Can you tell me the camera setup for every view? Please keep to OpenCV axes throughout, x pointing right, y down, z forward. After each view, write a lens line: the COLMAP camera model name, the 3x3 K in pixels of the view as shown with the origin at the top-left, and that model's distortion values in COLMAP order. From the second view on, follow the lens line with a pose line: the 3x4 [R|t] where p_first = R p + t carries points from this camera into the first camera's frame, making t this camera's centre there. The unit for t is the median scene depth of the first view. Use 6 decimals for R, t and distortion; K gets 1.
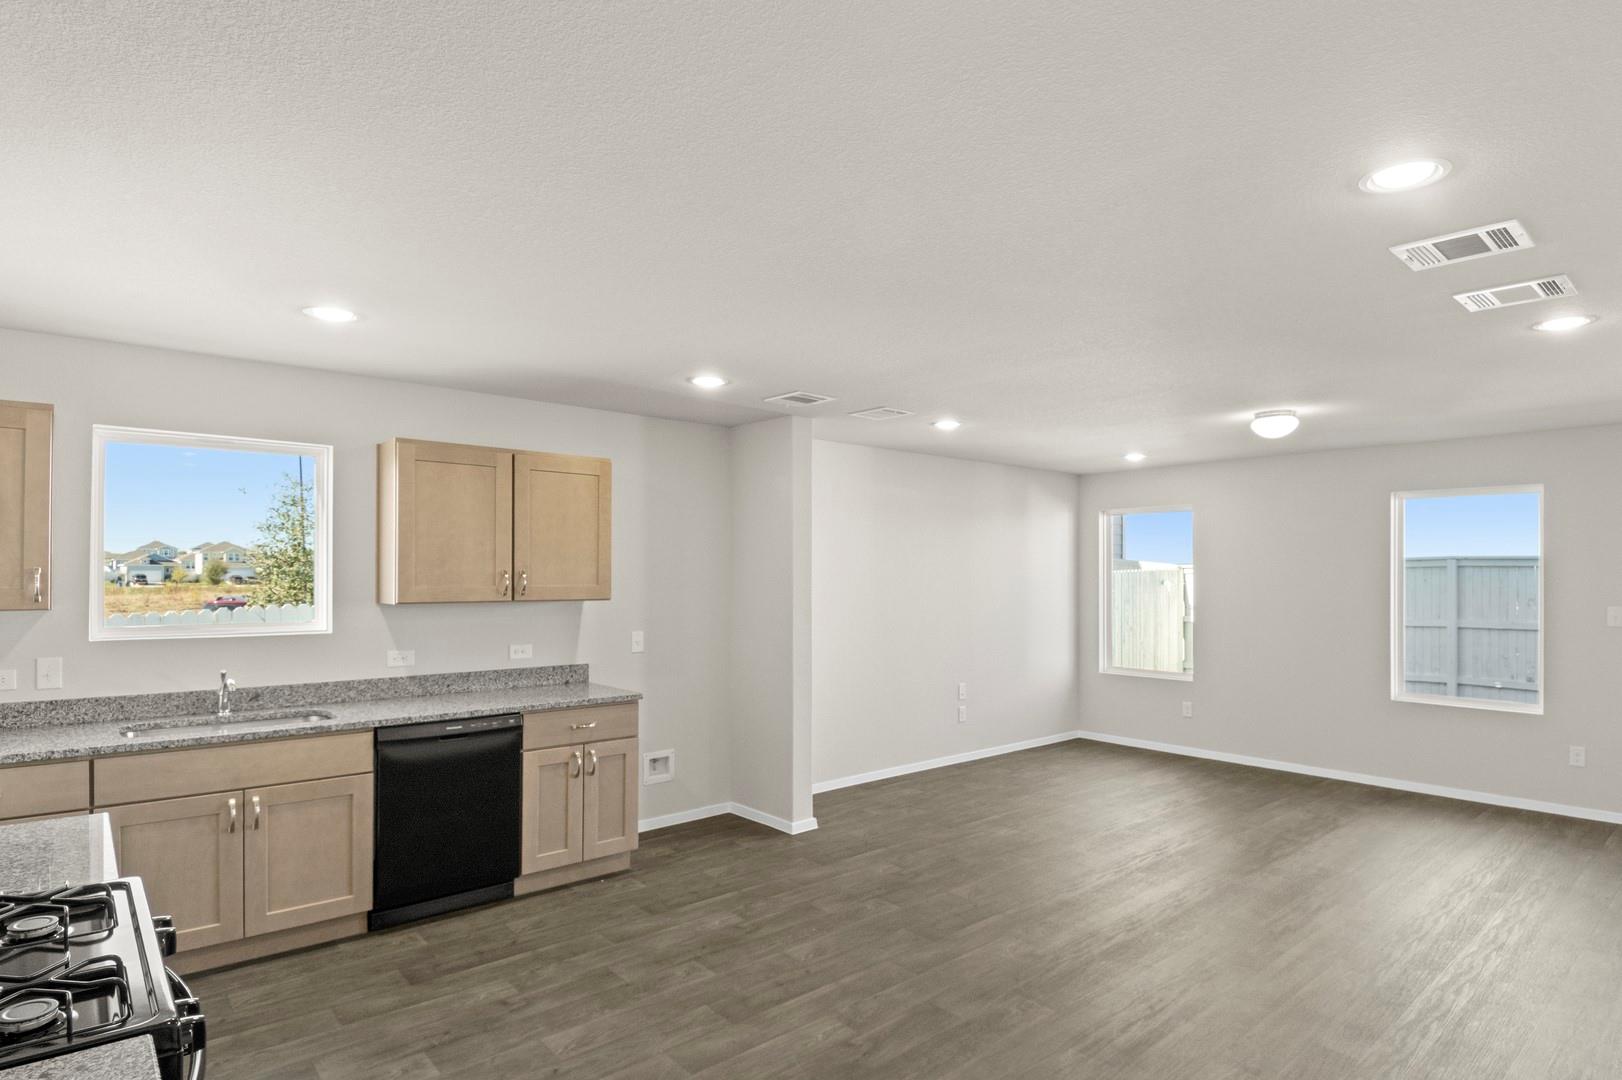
lens RADIAL K [[878.3, 0, 839.3], [0, 878.3, 568.5], [0, 0, 1]] dist [0.032484, -0.047332]
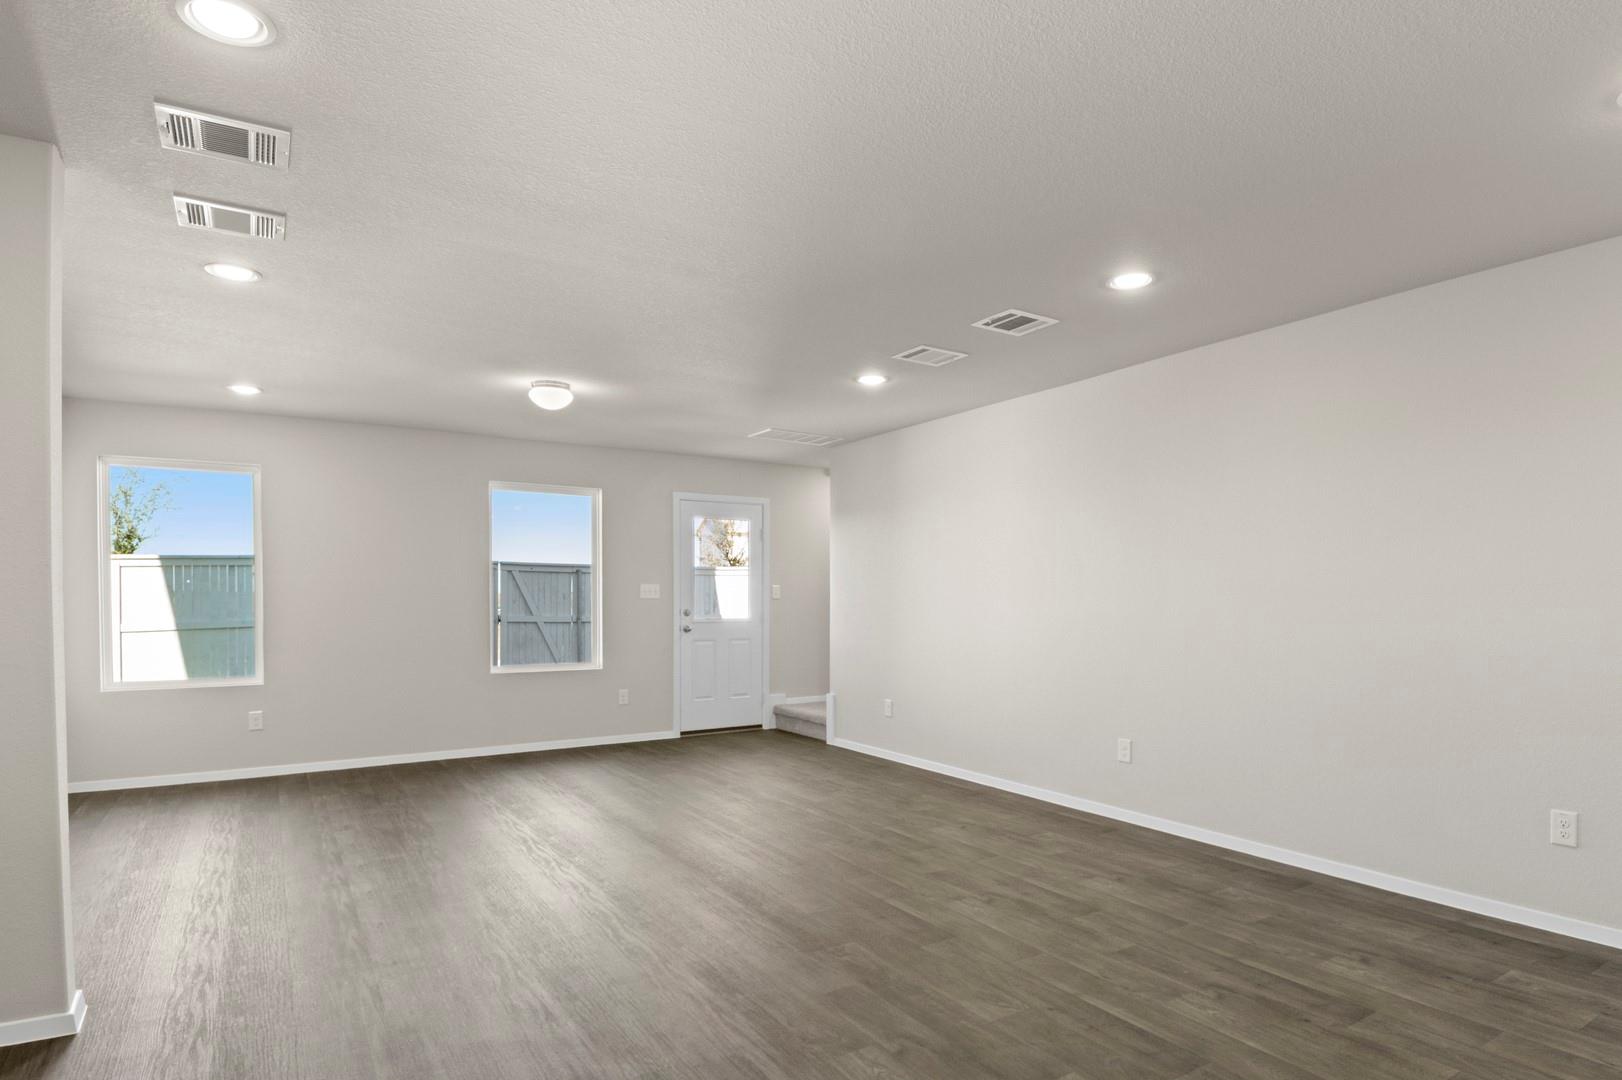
lens RADIAL K [[863.9, 0, 836.1], [0, 863.9, 614.2], [0, 0, 1]] dist [0.030675, -0.044386]
pose [[0.147419, -0.021027, 0.988851, -0.520441], [-0.005253, 0.999743, 0.022042, 0.070596], [-0.989060, -0.008444, 0.147271, 0.606810]]
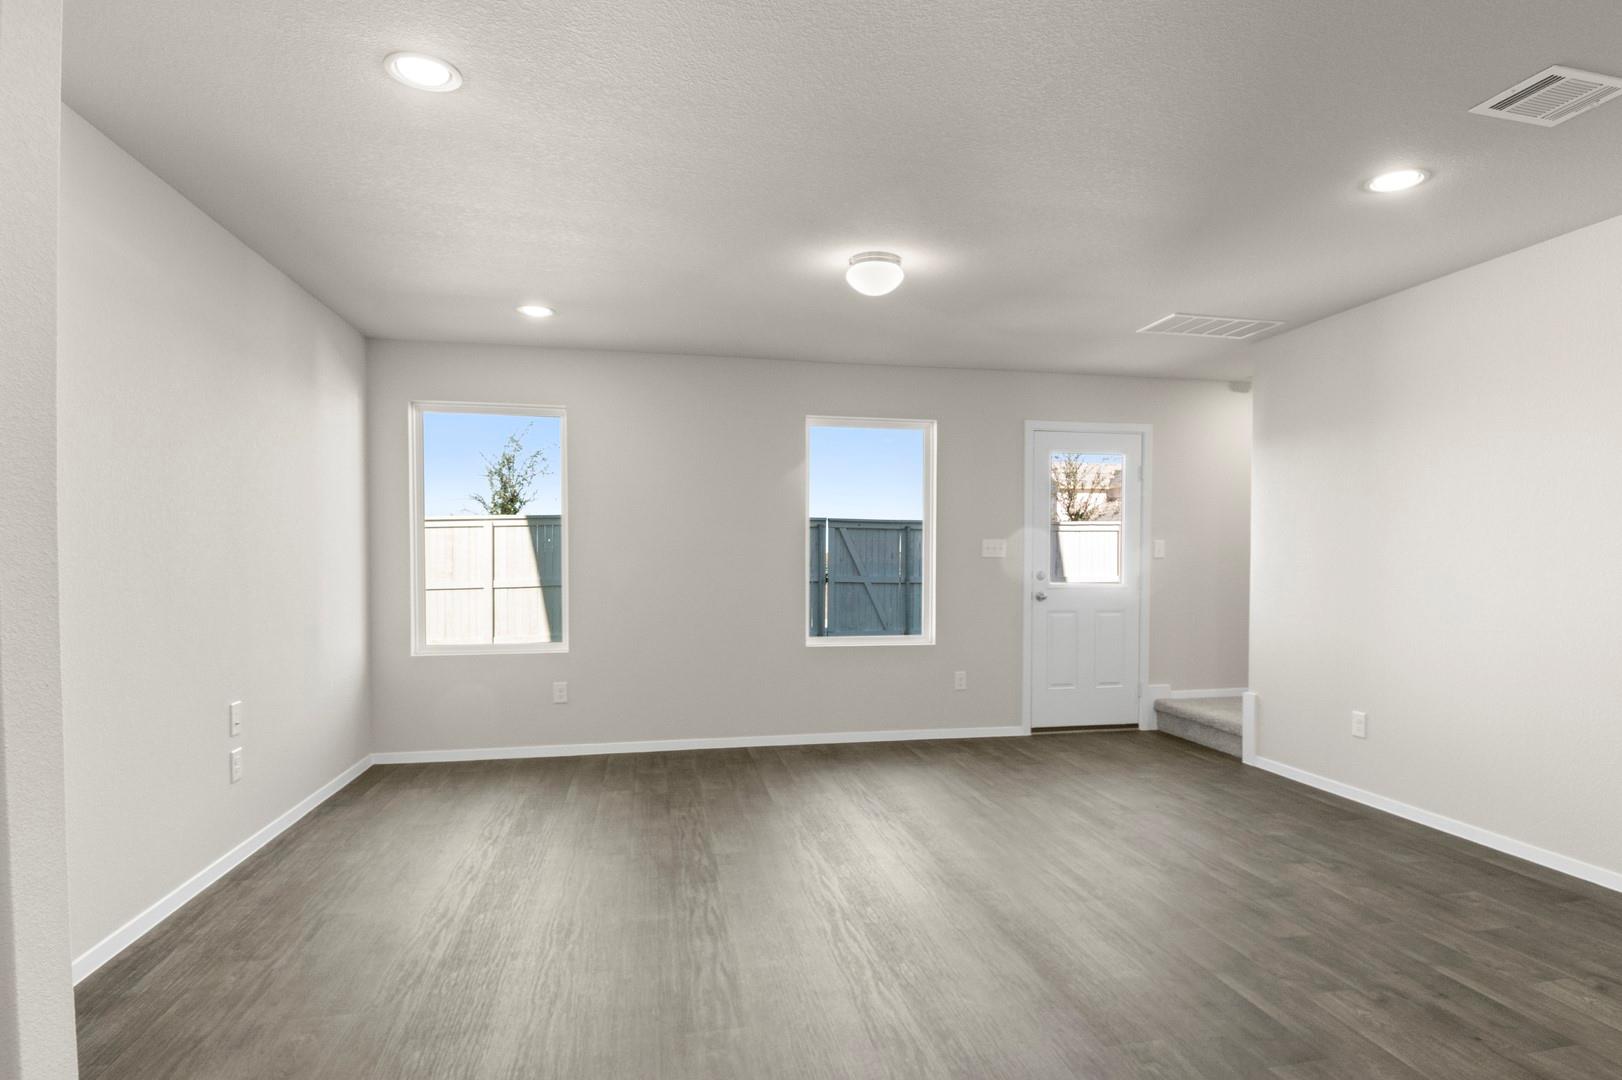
lens RADIAL K [[859.7, 0, 839.0], [0, 859.7, 582.2], [0, 0, 1]] dist [0.029974, -0.043985]
pose [[0.492846, -0.026230, 0.869721, -0.175708], [-0.005928, 0.999421, 0.033501, 0.074652], [-0.870096, -0.021667, 0.492405, 0.769791]]
